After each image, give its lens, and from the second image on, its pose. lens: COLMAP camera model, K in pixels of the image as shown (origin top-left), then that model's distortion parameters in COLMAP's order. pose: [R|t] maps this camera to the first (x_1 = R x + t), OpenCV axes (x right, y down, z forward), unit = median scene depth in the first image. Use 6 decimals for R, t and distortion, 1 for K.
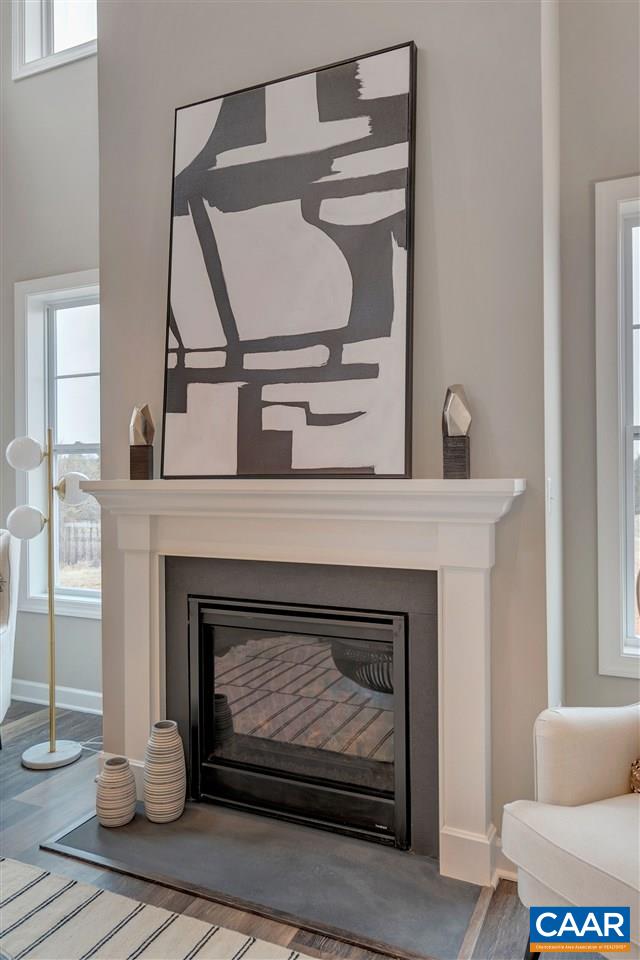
lens RADIAL K [[657.0, 0, 325.3], [0, 657.0, 480.8], [0, 0, 1]] dist [-0.007833, 0.019875]
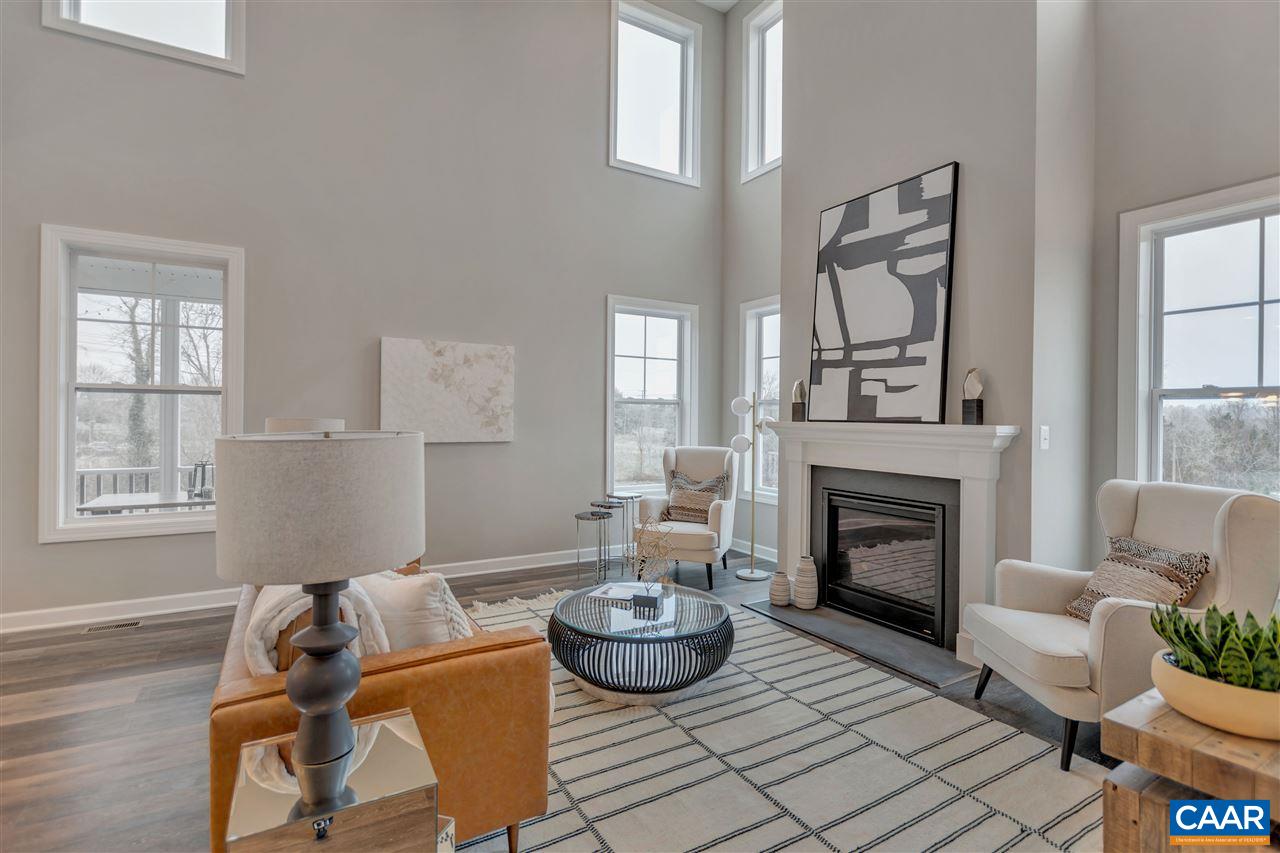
lens RADIAL K [[599.5, 0, 640.2], [0, 599.5, 421.2], [0, 0, 1]] dist [0.000181, -0.000092]
pose [[0.814608, 0.018040, -0.579732, 0.342099], [-0.017570, 0.999825, 0.006425, -0.006333], [0.579746, 0.004952, 0.814782, -0.630312]]
